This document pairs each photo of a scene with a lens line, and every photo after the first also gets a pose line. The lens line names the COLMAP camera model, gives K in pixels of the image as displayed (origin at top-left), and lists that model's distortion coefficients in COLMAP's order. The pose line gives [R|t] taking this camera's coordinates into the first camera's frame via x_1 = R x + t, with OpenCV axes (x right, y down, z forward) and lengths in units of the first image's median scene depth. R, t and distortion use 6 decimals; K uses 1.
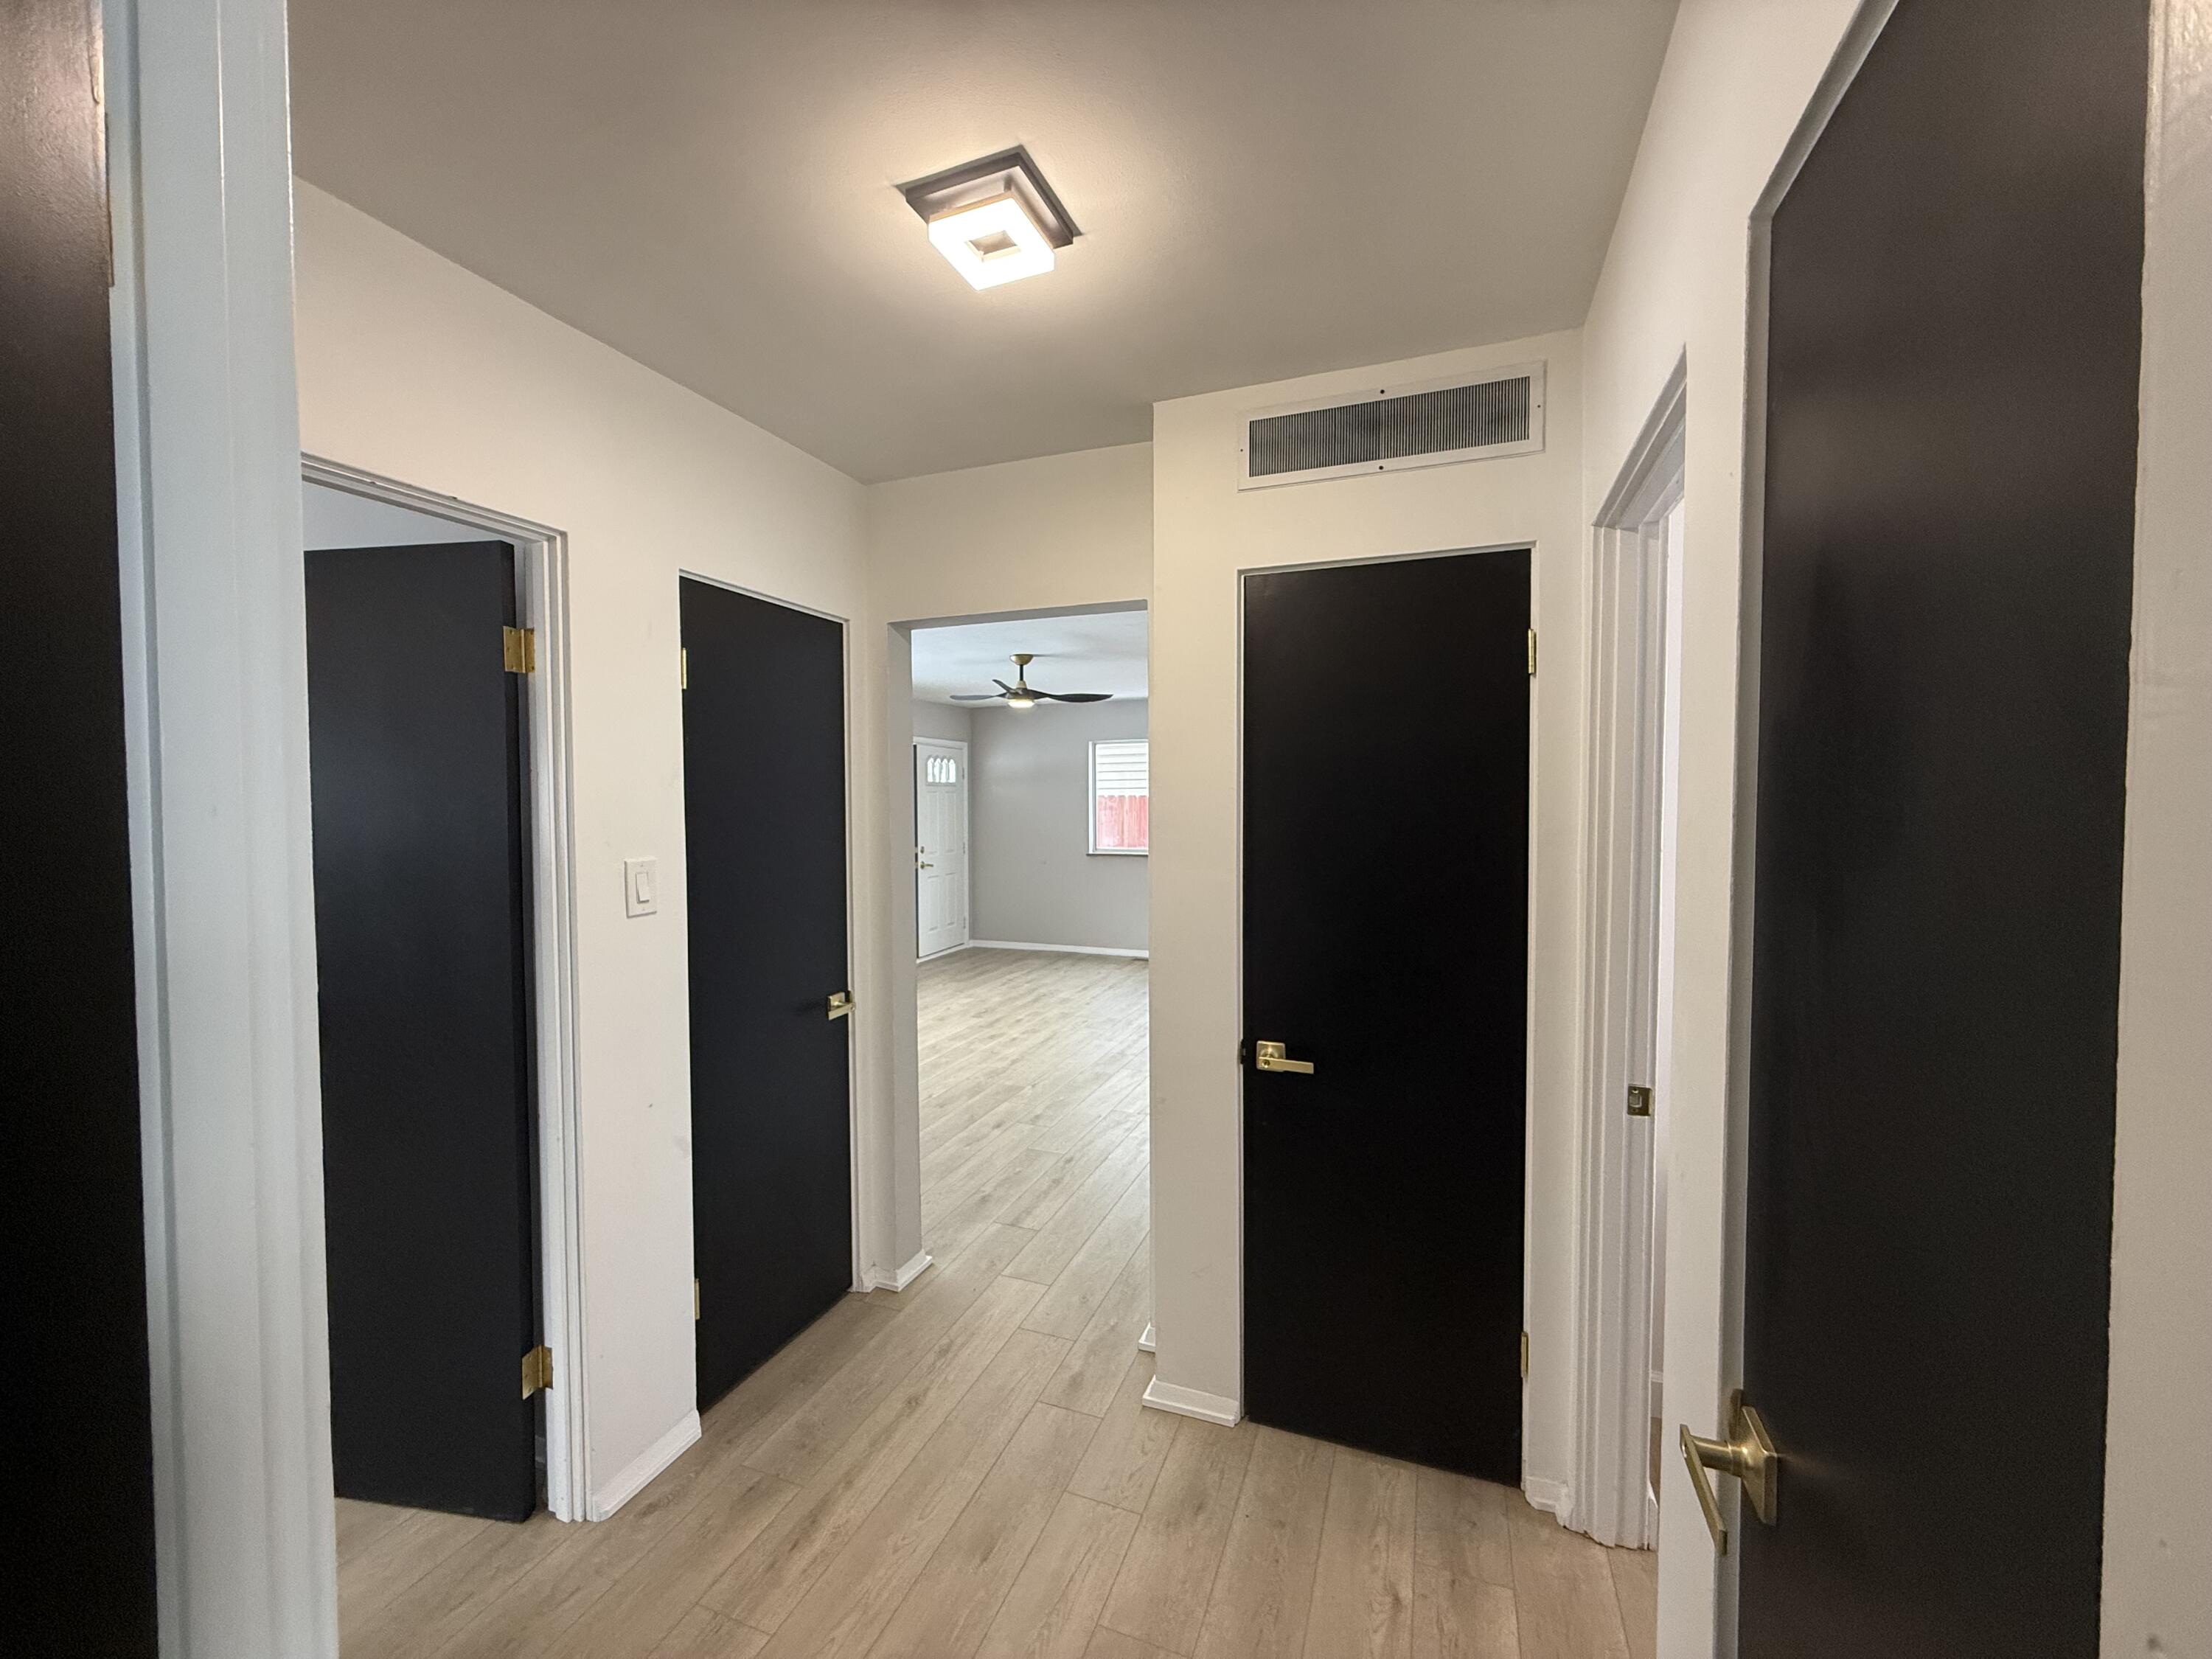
lens RADIAL K [[877.1, 0, 1100.5], [0, 877.1, 829.5], [0, 0, 1]] dist [-0.000005, -0.000104]
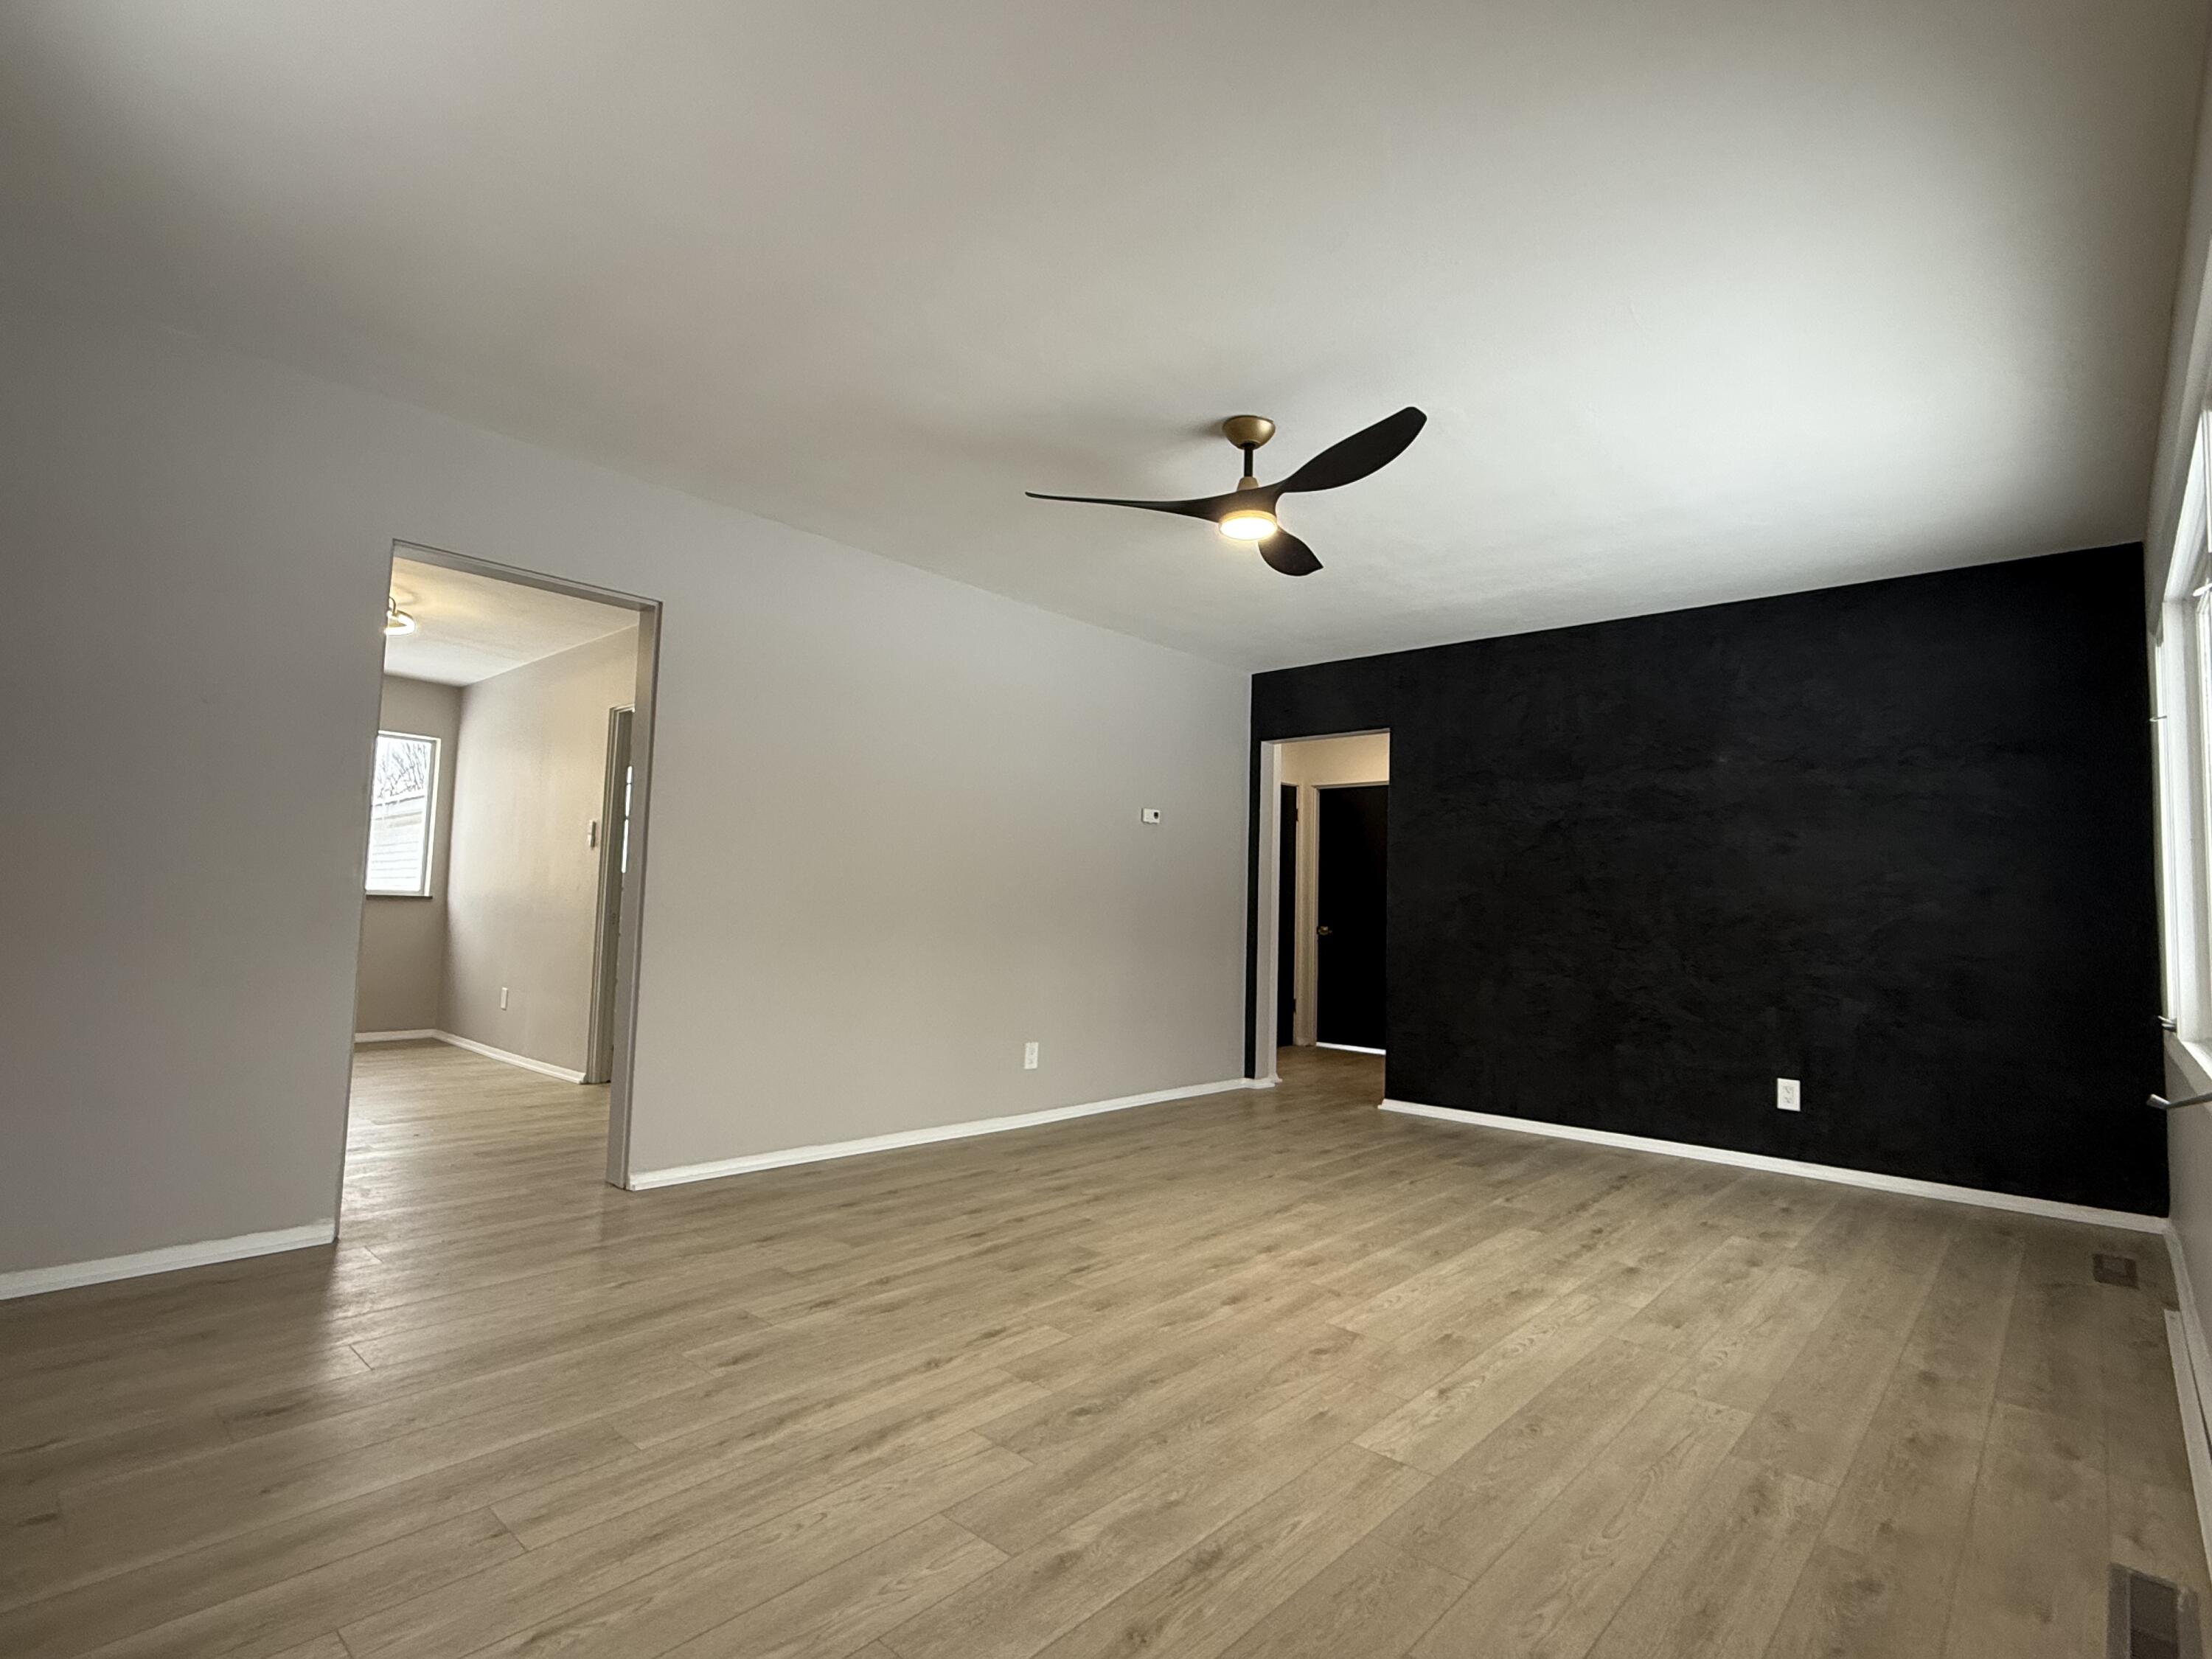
lens RADIAL K [[1087.5, 0, 1106.0], [0, 1087.5, 829.5], [0, 0, 1]] dist [-0.001263, 0.000099]
pose [[-0.934493, 0.003995, 0.355959, -0.245902], [-0.012663, 0.998931, -0.044456, 0.040581], [-0.355756, -0.046052, -0.933443, 1.724321]]
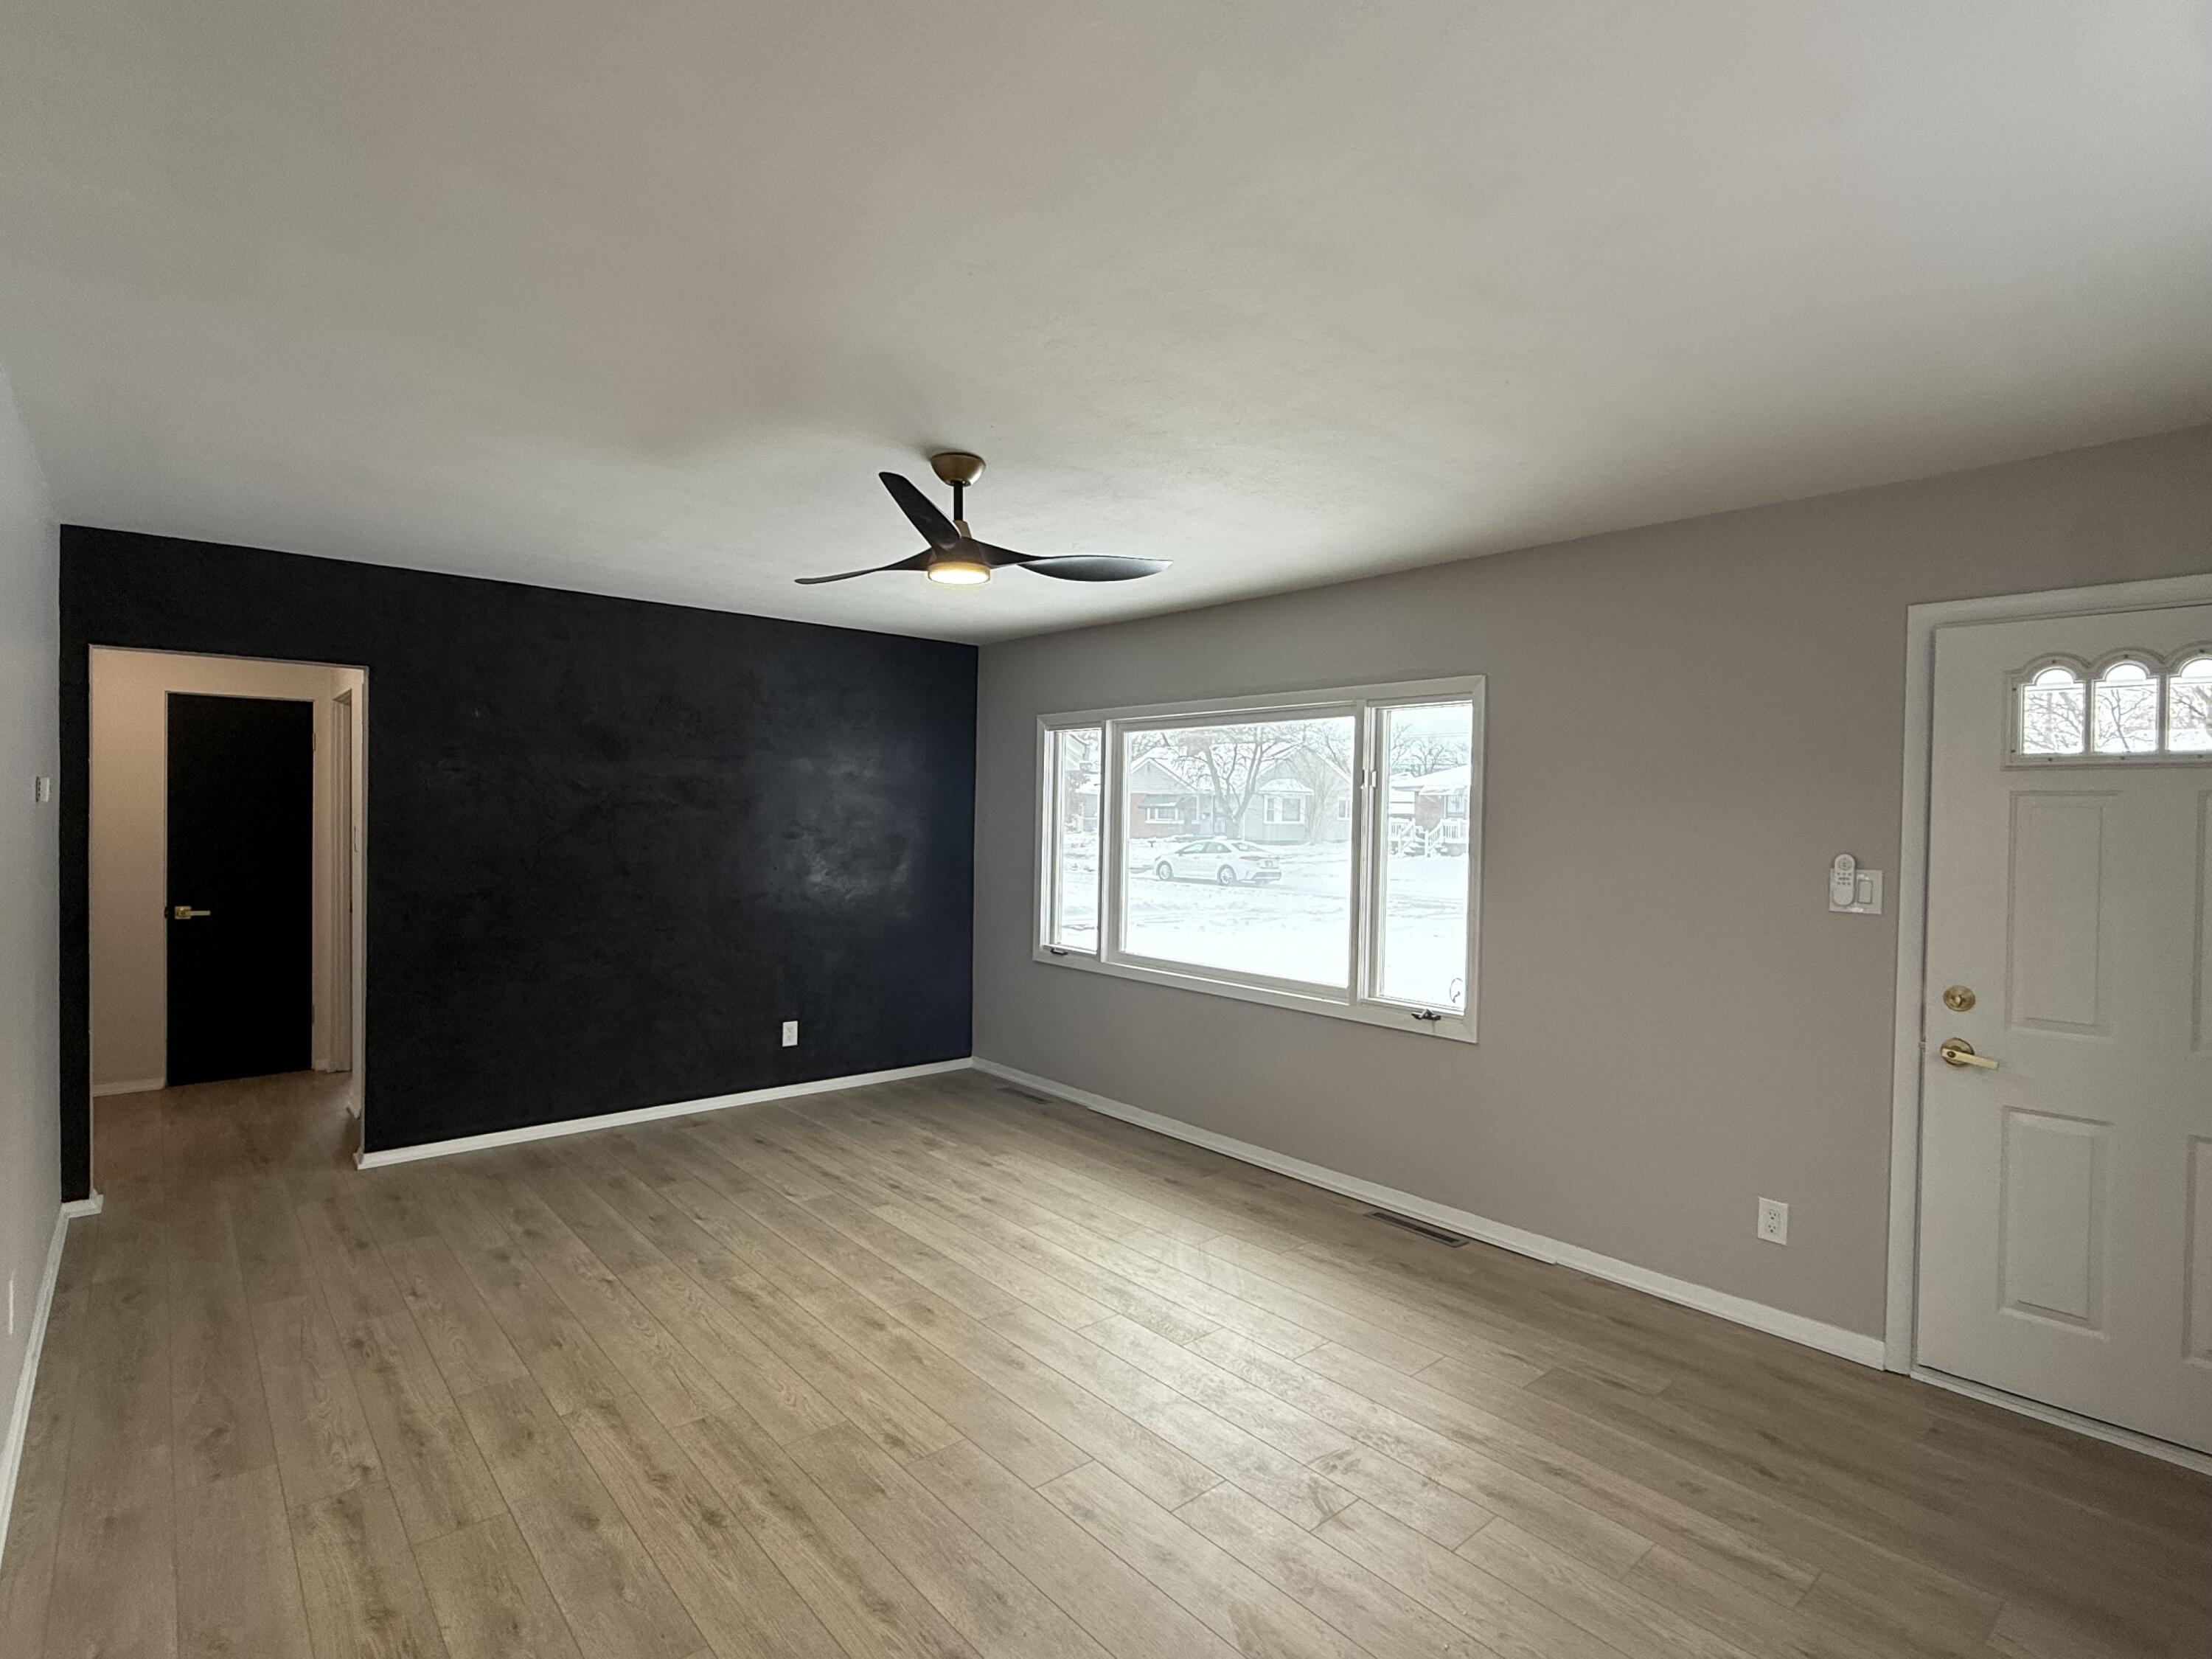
lens RADIAL K [[1087.5, 0, 1106.0], [0, 1087.5, 829.5], [0, 0, 1]] dist [-0.001263, 0.000099]
pose [[-0.466894, 0.010869, -0.884247, 0.375866], [-0.045179, 0.998325, 0.036126, -0.050838], [0.883159, 0.056817, -0.465621, 1.467967]]
